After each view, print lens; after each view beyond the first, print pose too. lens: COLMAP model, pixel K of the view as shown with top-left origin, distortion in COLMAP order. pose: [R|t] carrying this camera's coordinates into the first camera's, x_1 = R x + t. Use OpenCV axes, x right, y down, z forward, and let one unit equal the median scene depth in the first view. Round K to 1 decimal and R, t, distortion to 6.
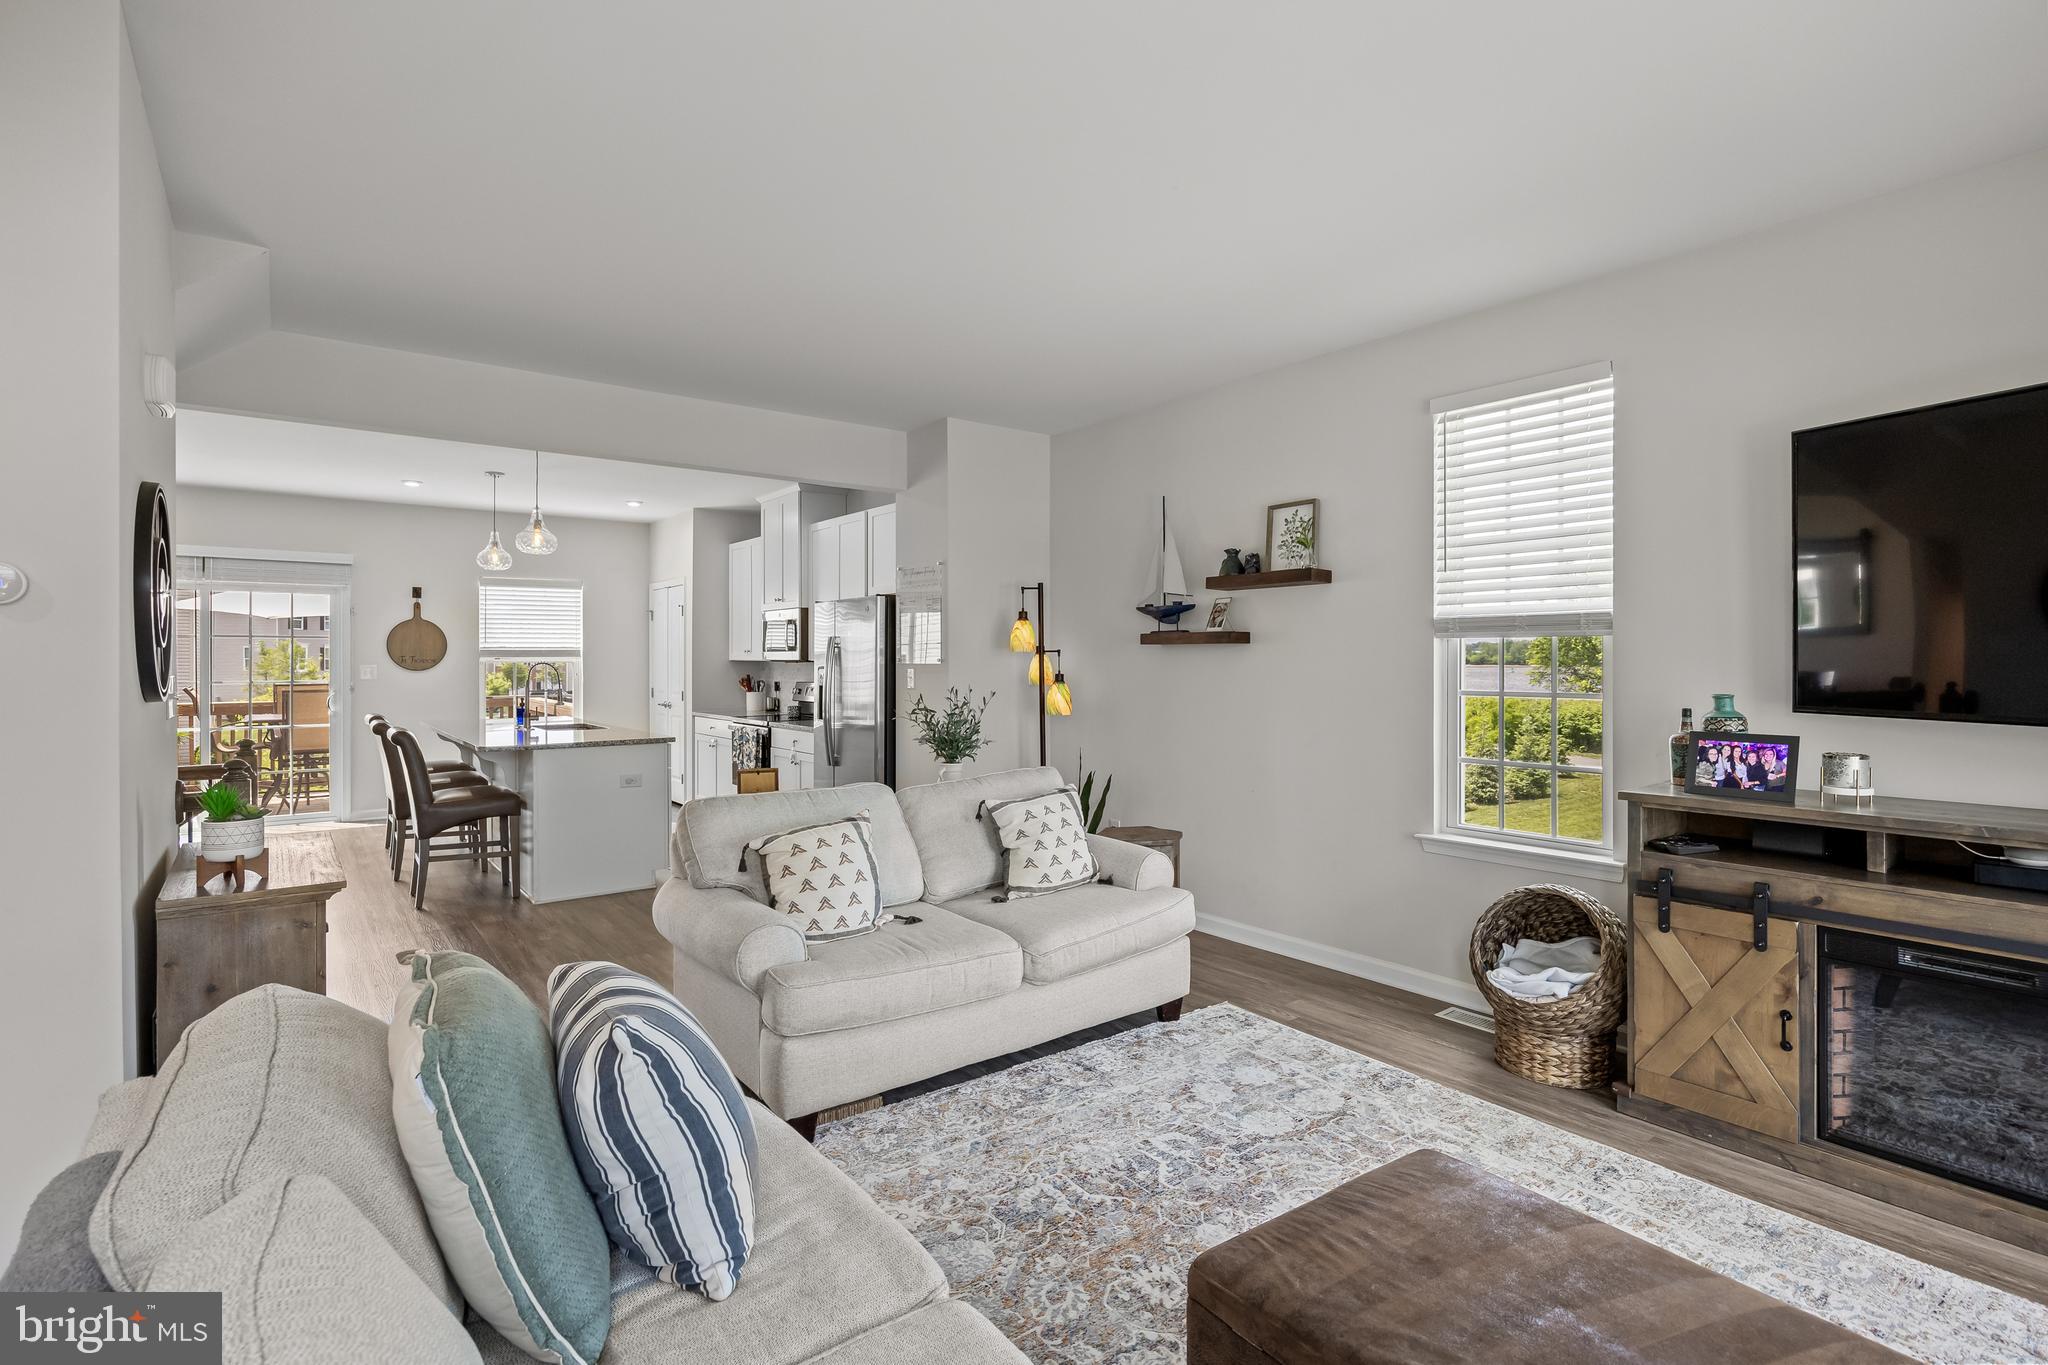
lens RADIAL K [[969.7, 0, 1028.6], [0, 969.7, 664.9], [0, 0, 1]] dist [-0.012819, 0.001795]
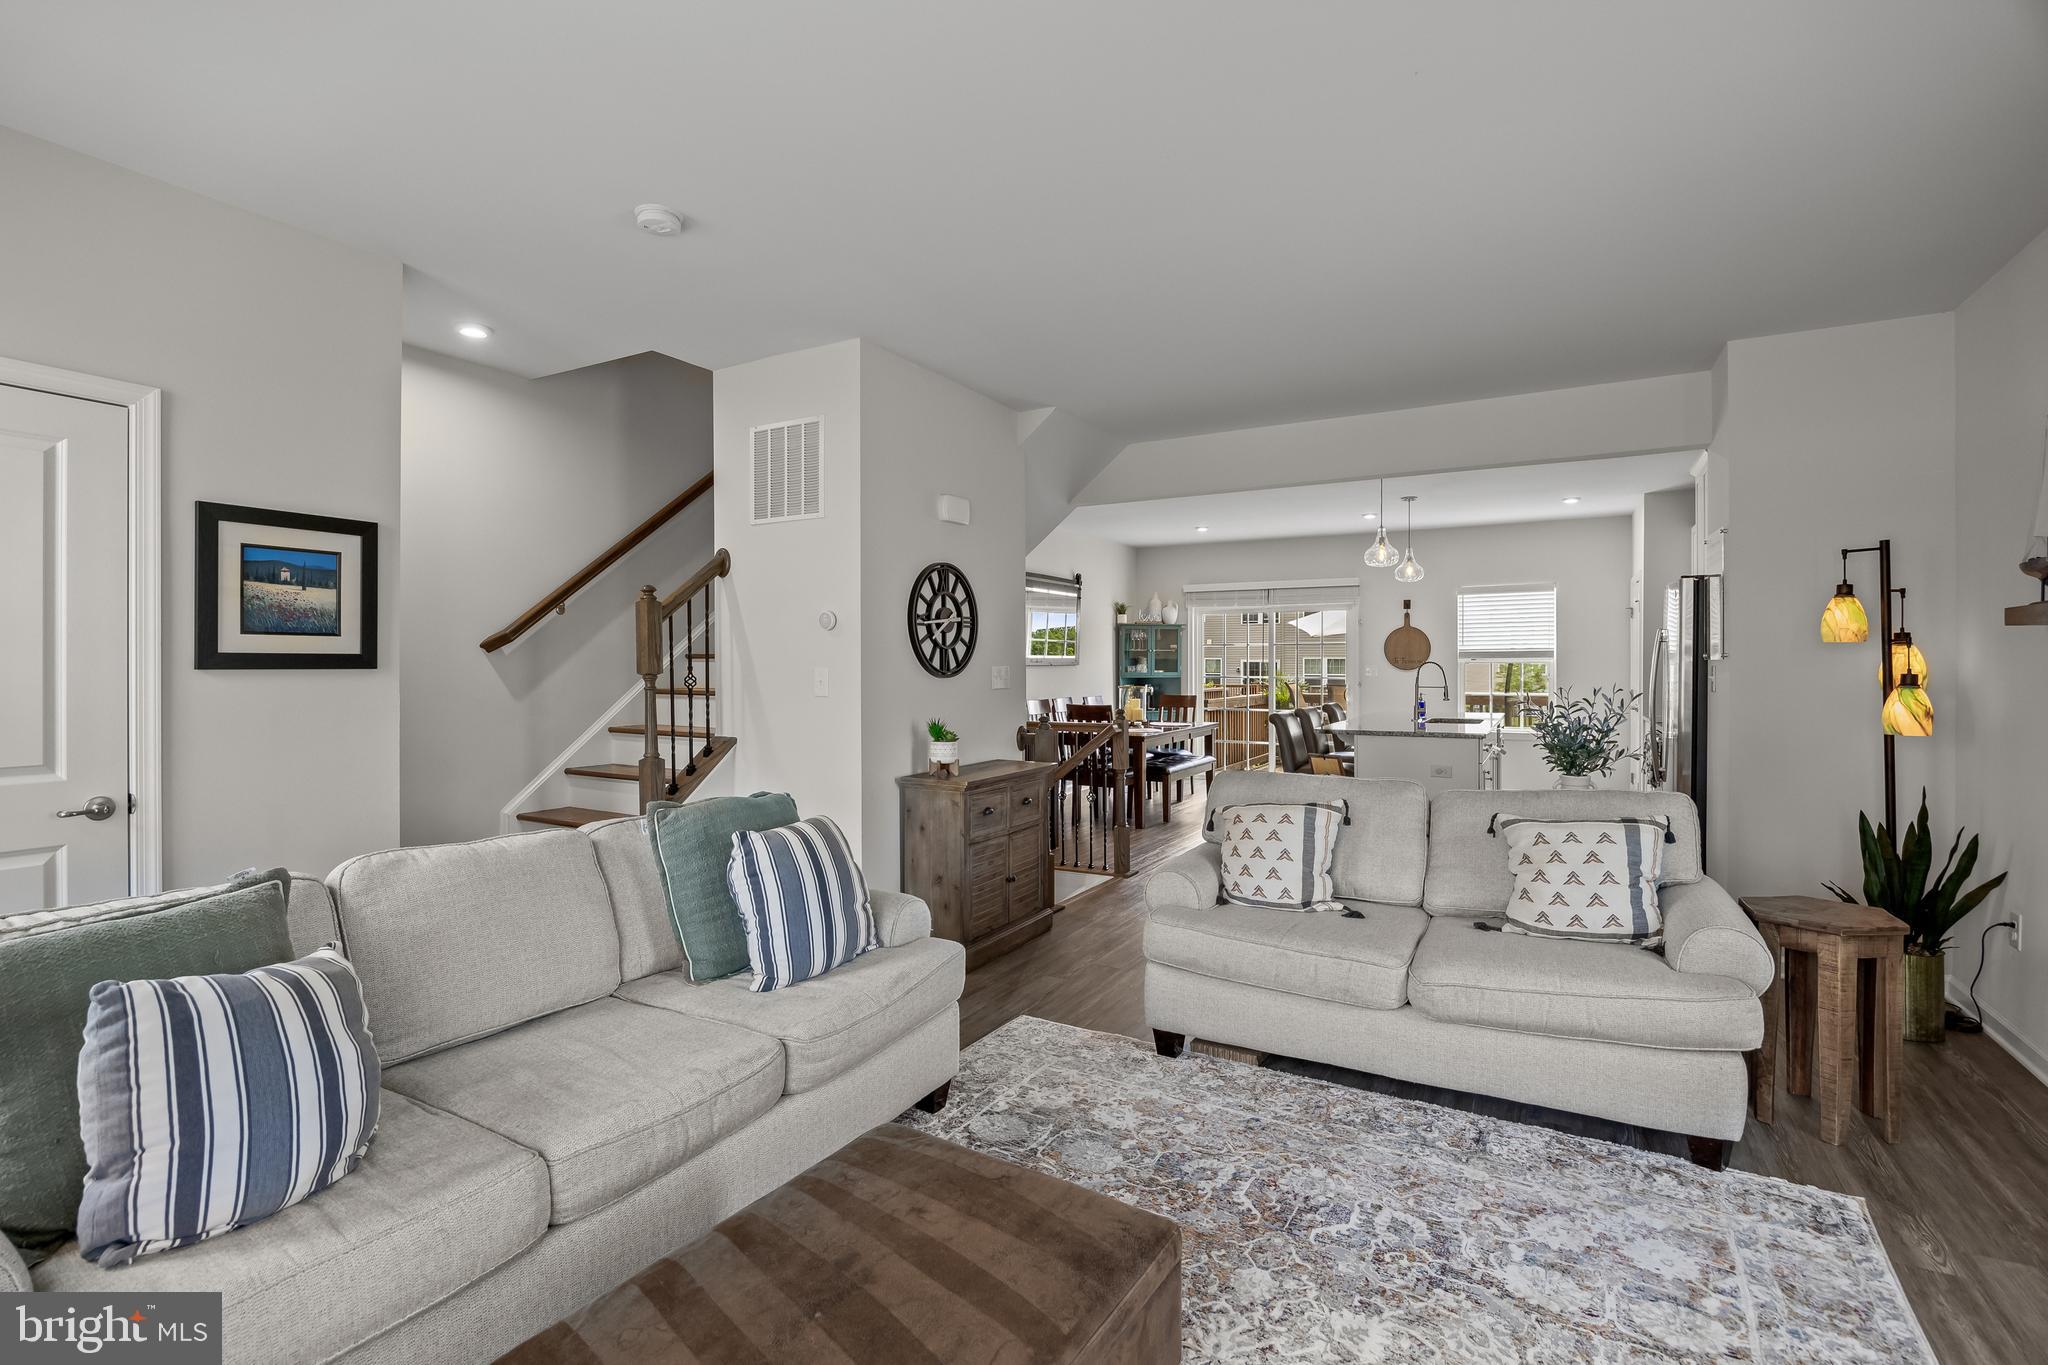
lens RADIAL K [[928.4, 0, 1023.9], [0, 928.4, 673.3], [0, 0, 1]] dist [-0.019493, 0.000923]
pose [[0.379576, 0.007942, -0.925127, 0.414371], [-0.004389, 0.999967, 0.006784, 0.007784], [0.925150, 0.001485, 0.379598, 0.217666]]
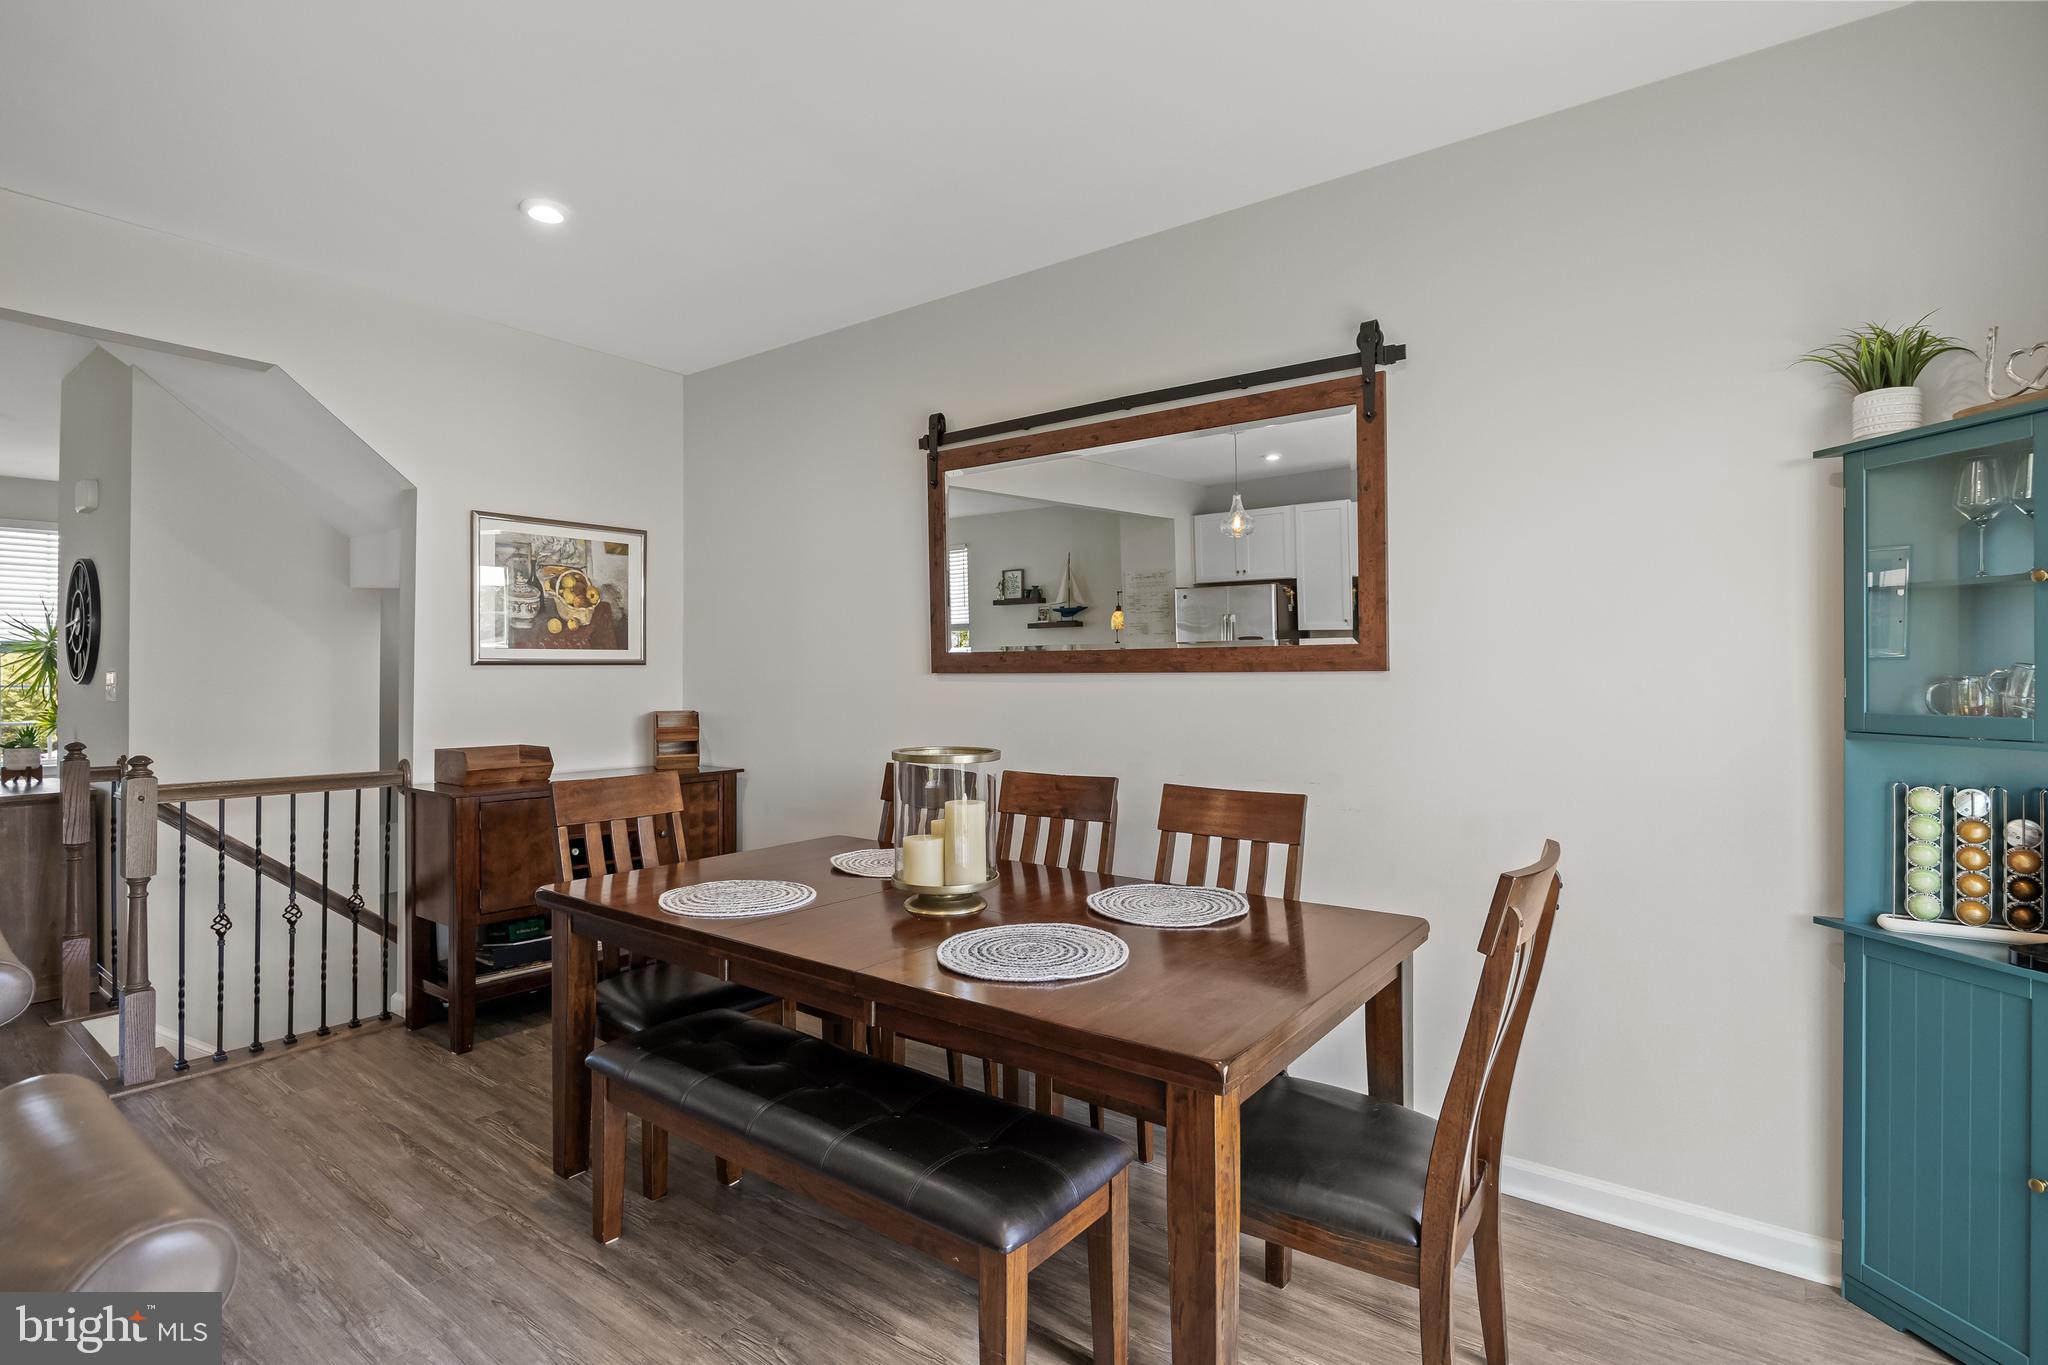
lens RADIAL K [[1033.9, 0, 1019.8], [0, 1033.9, 676.9], [0, 0, 1]] dist [-0.000001, 0.000183]
pose [[-0.969766, -0.001662, -0.244030, -1.027204], [-0.002380, 0.999994, 0.002646, 0.005833], [0.244024, 0.003147, -0.969764, 1.571367]]
